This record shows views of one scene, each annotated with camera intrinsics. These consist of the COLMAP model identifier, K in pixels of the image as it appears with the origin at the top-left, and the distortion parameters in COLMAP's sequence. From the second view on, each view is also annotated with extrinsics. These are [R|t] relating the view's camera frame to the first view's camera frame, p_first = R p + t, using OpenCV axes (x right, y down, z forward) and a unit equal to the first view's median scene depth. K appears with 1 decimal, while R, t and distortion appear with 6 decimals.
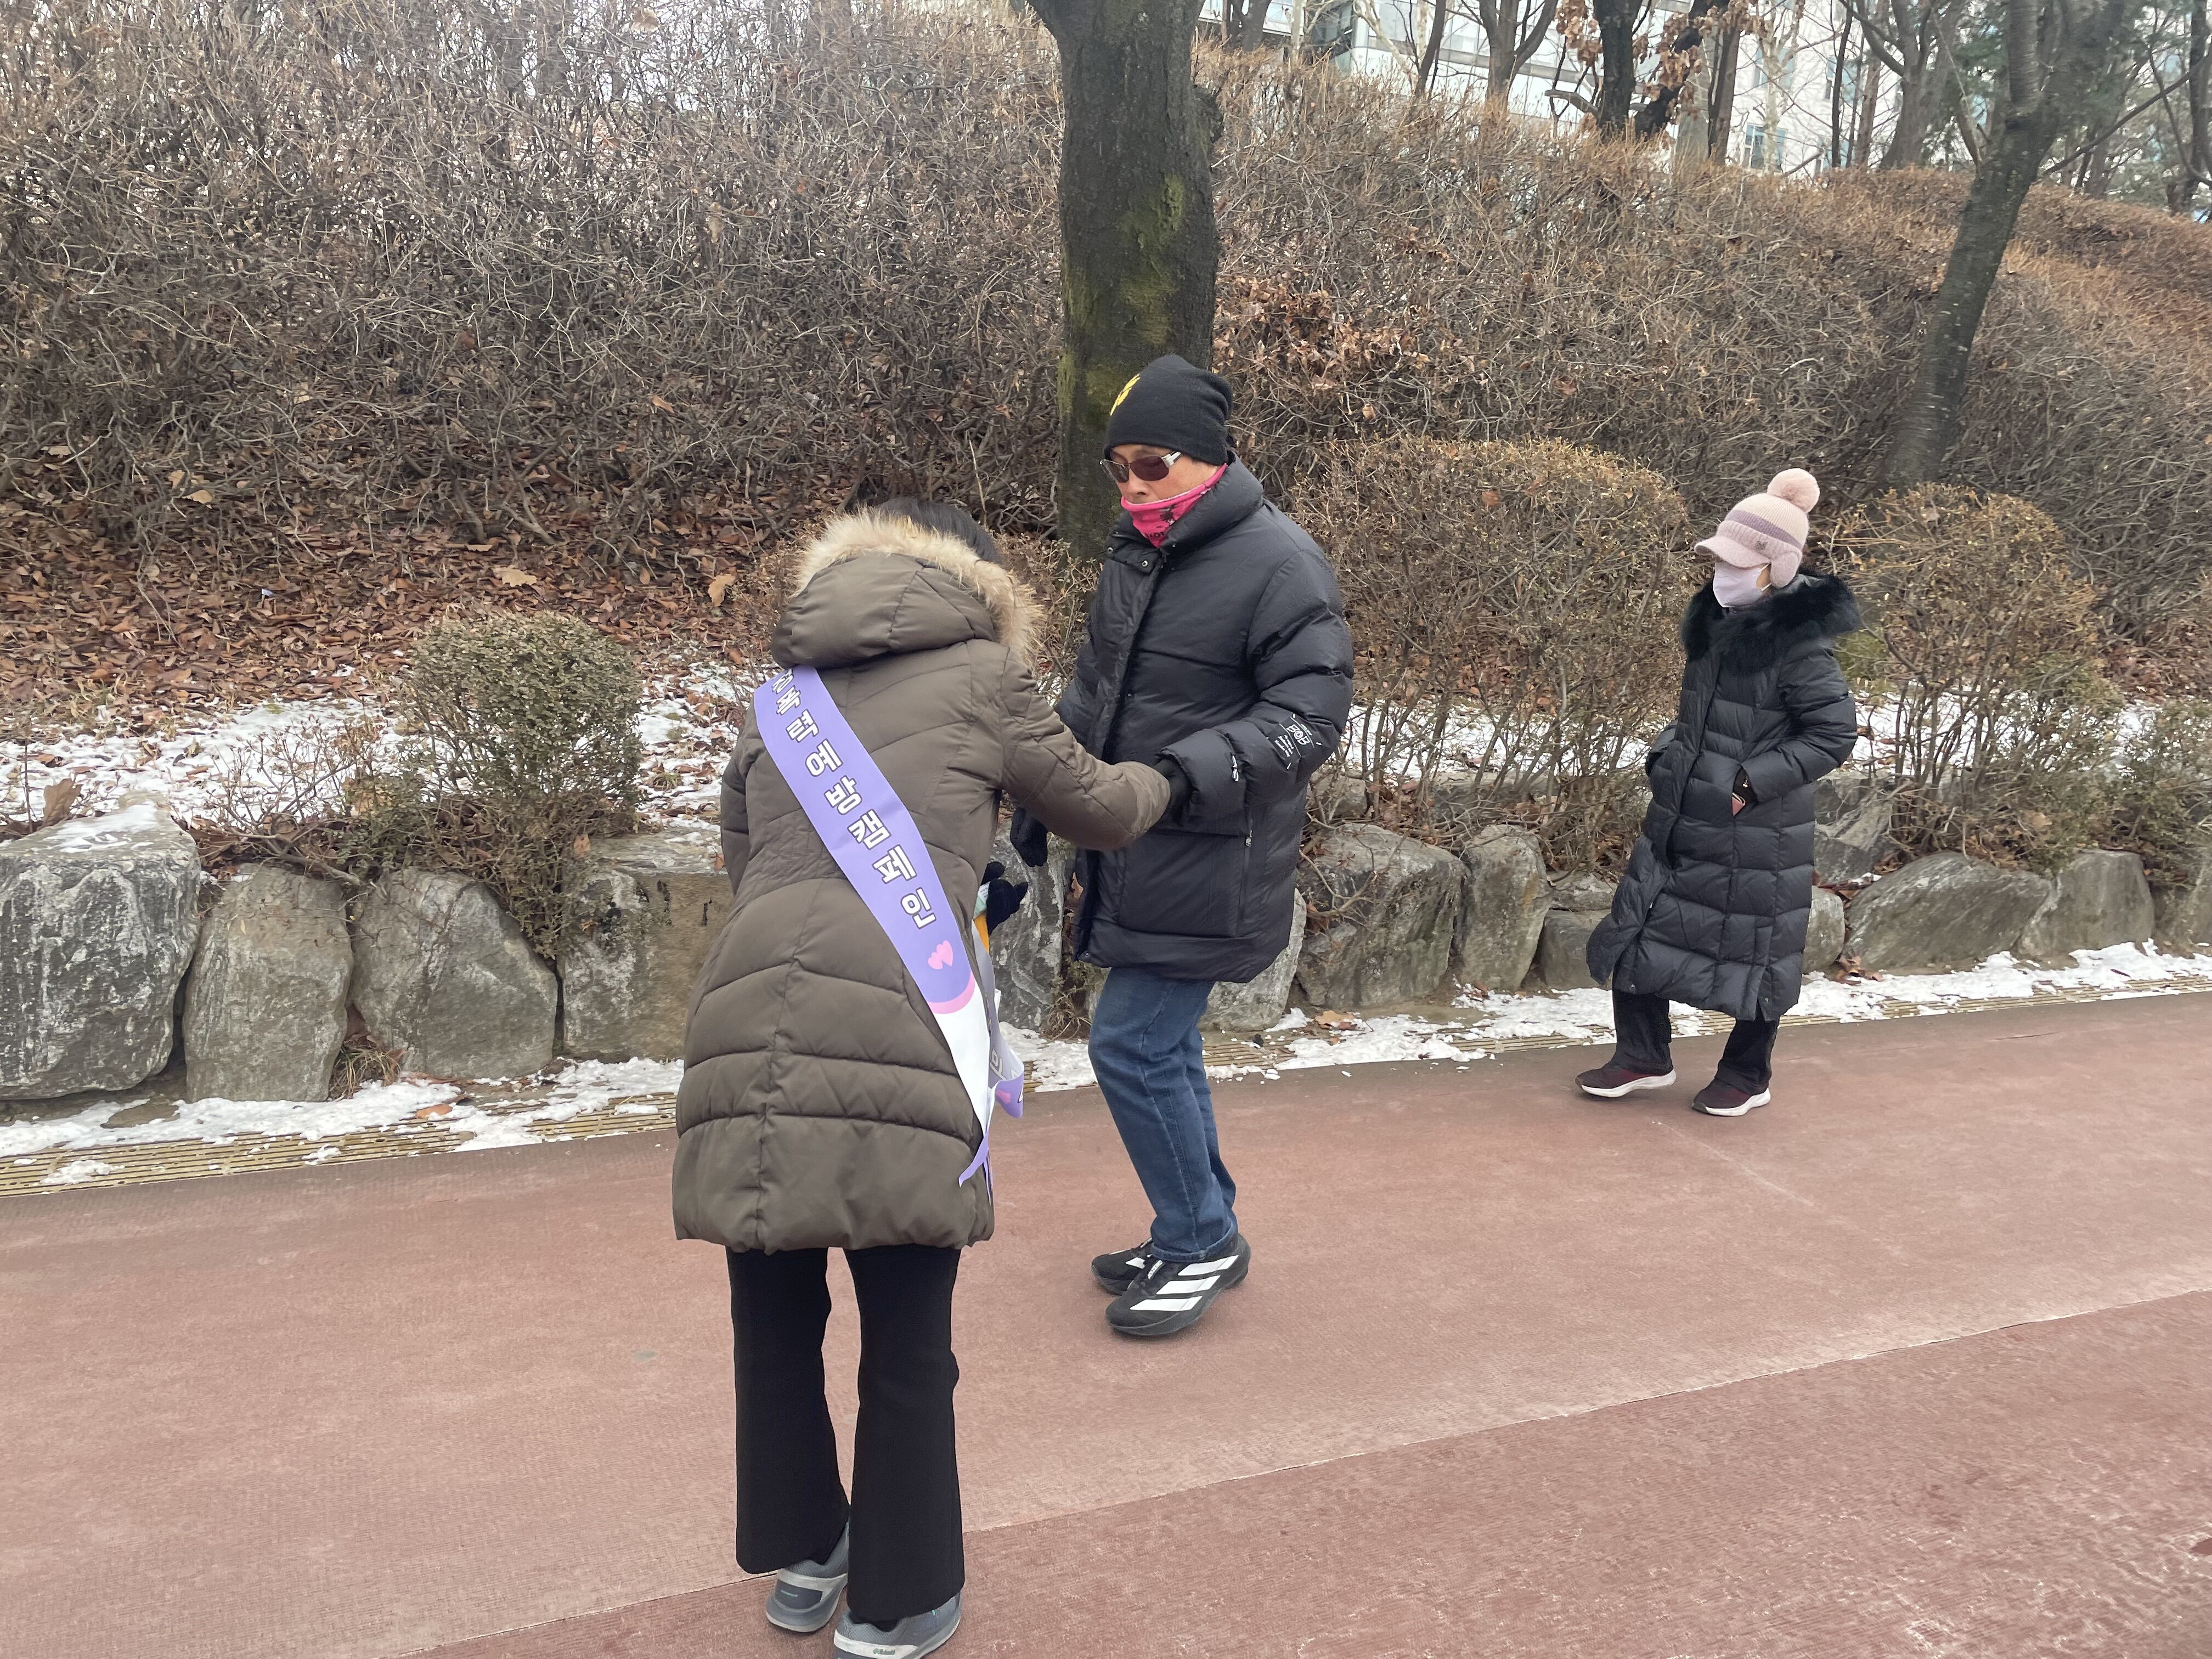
lens RADIAL K [[1678.6, 0, 1111.6], [0, 1678.6, 775.2], [0, 0, 1]] dist [0.091873, -0.120222]
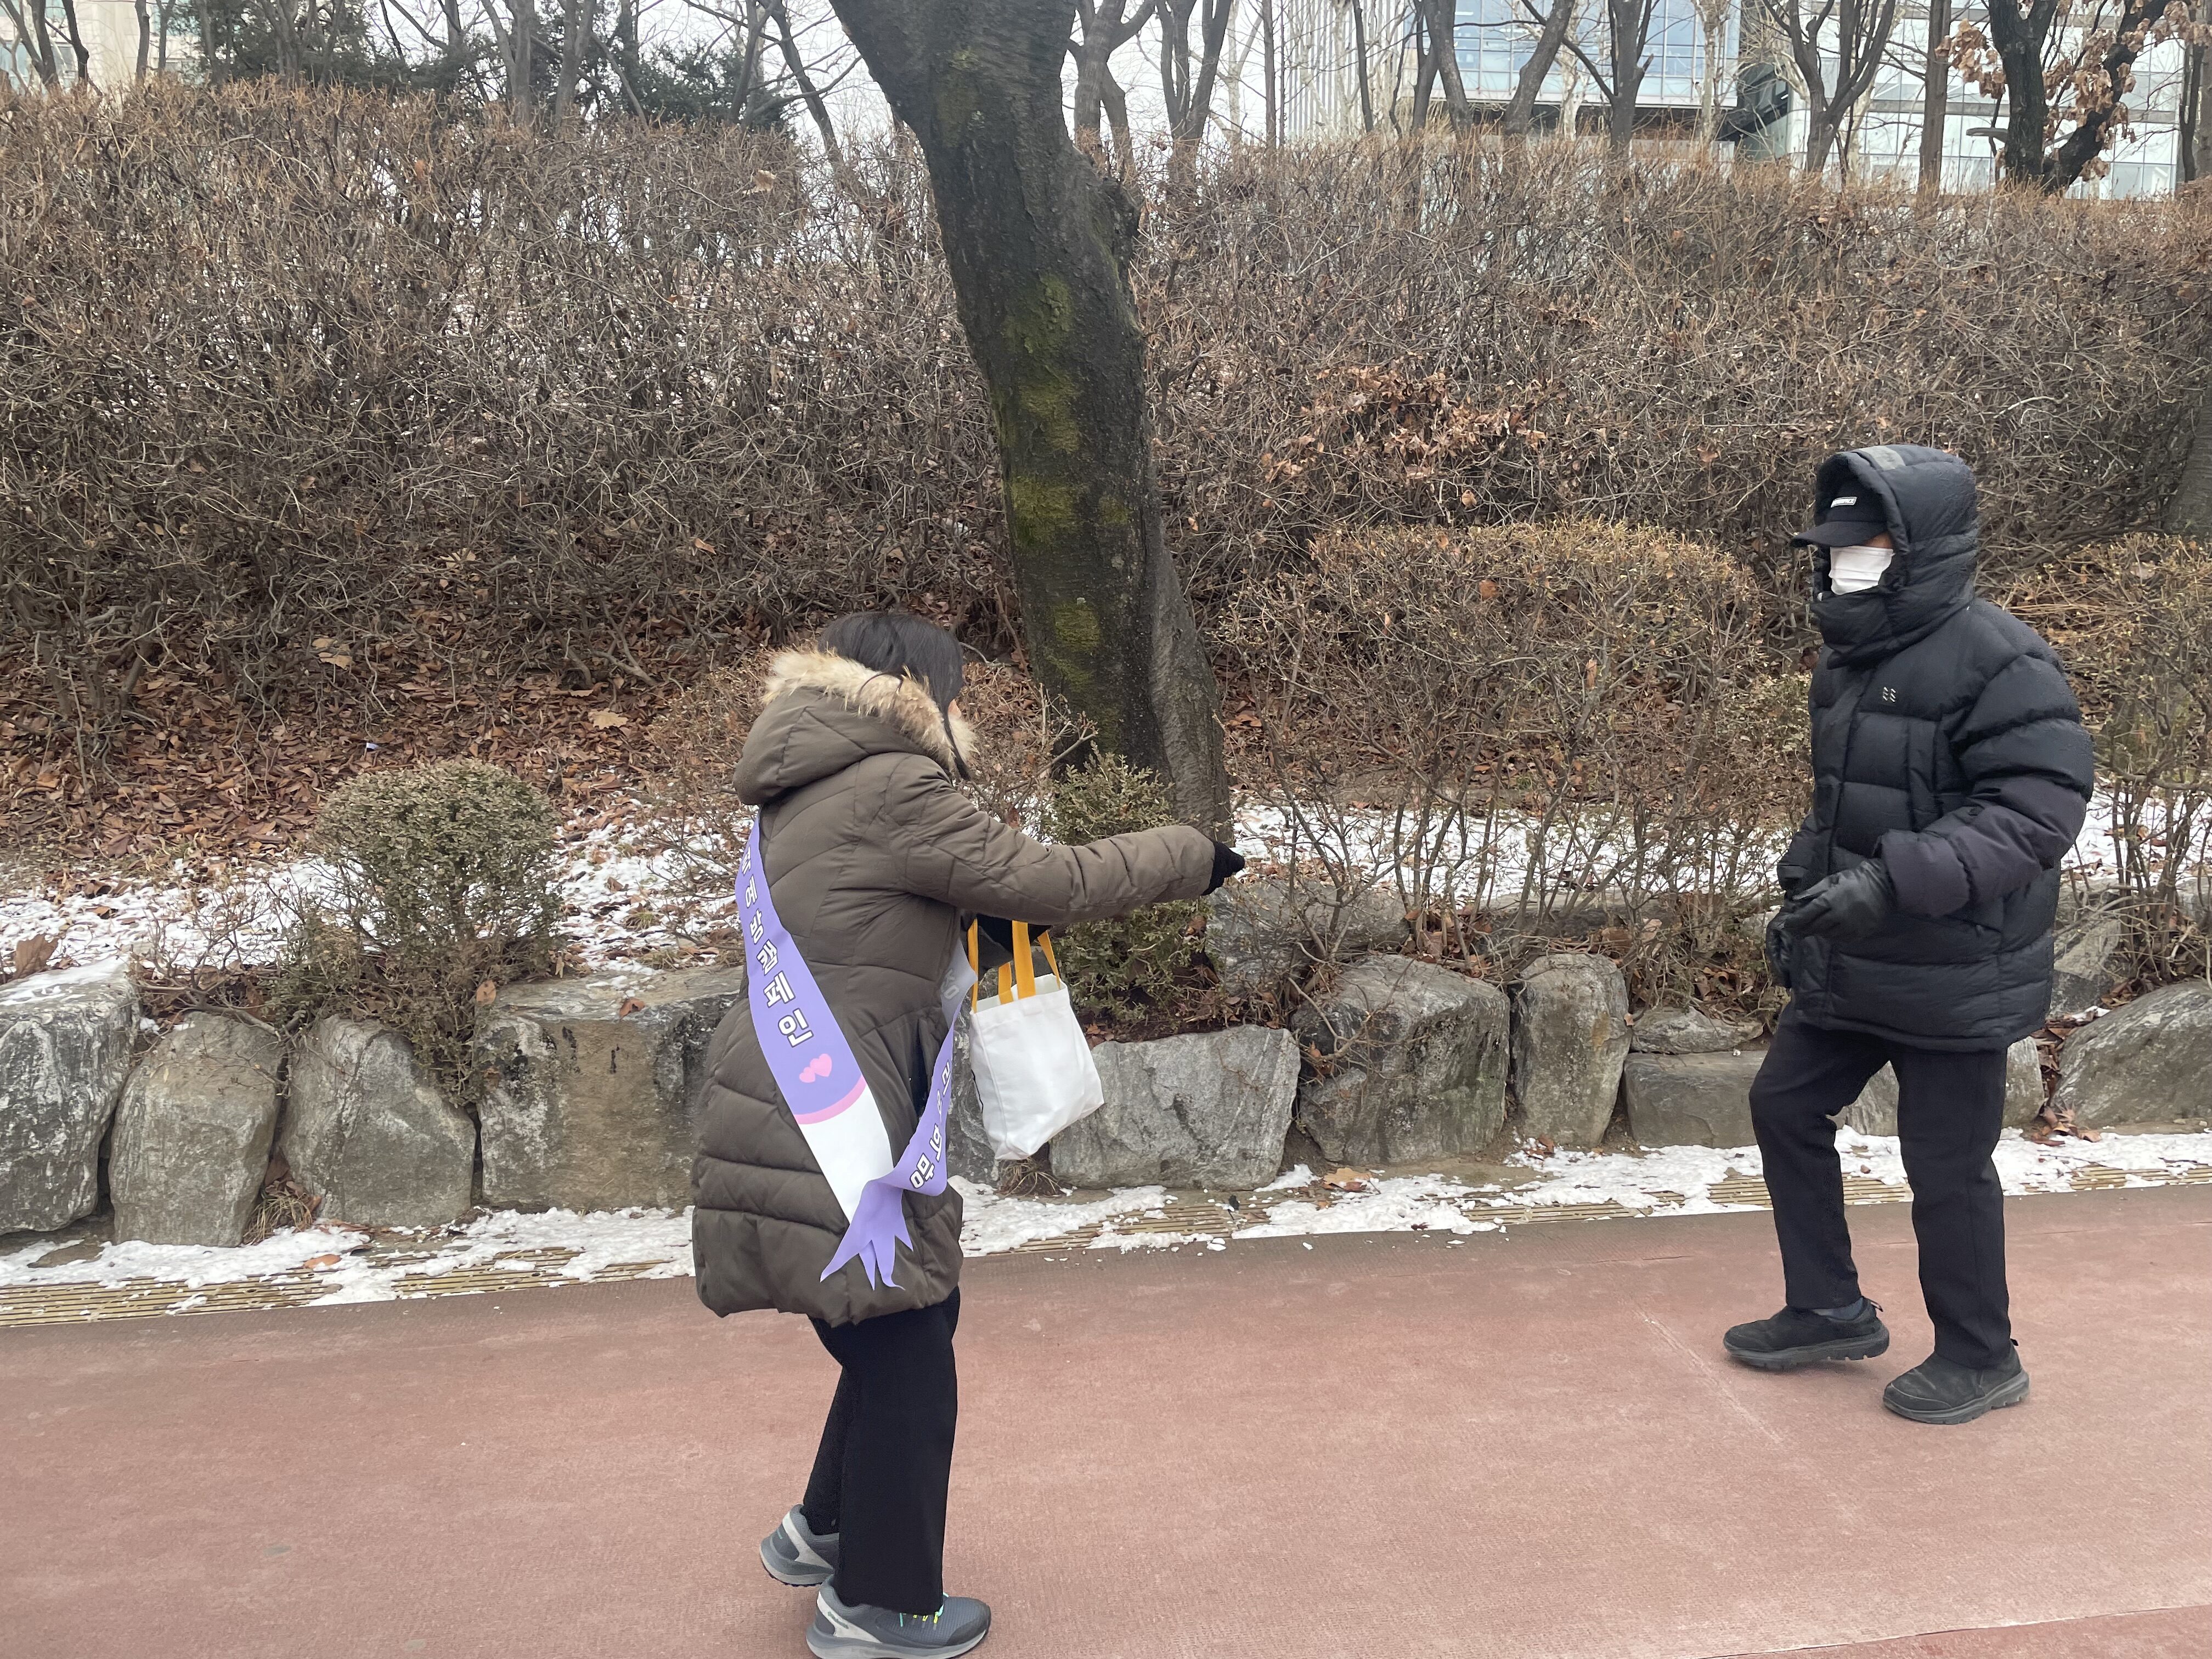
lens RADIAL K [[1678.6, 0, 1111.6], [0, 1678.6, 775.2], [0, 0, 1]] dist [0.091873, -0.120222]
pose [[0.967966, -0.034664, -0.248677, 0.267597], [0.018869, 0.997666, -0.065622, -0.012275], [0.250372, 0.058828, 0.966361, 0.104930]]
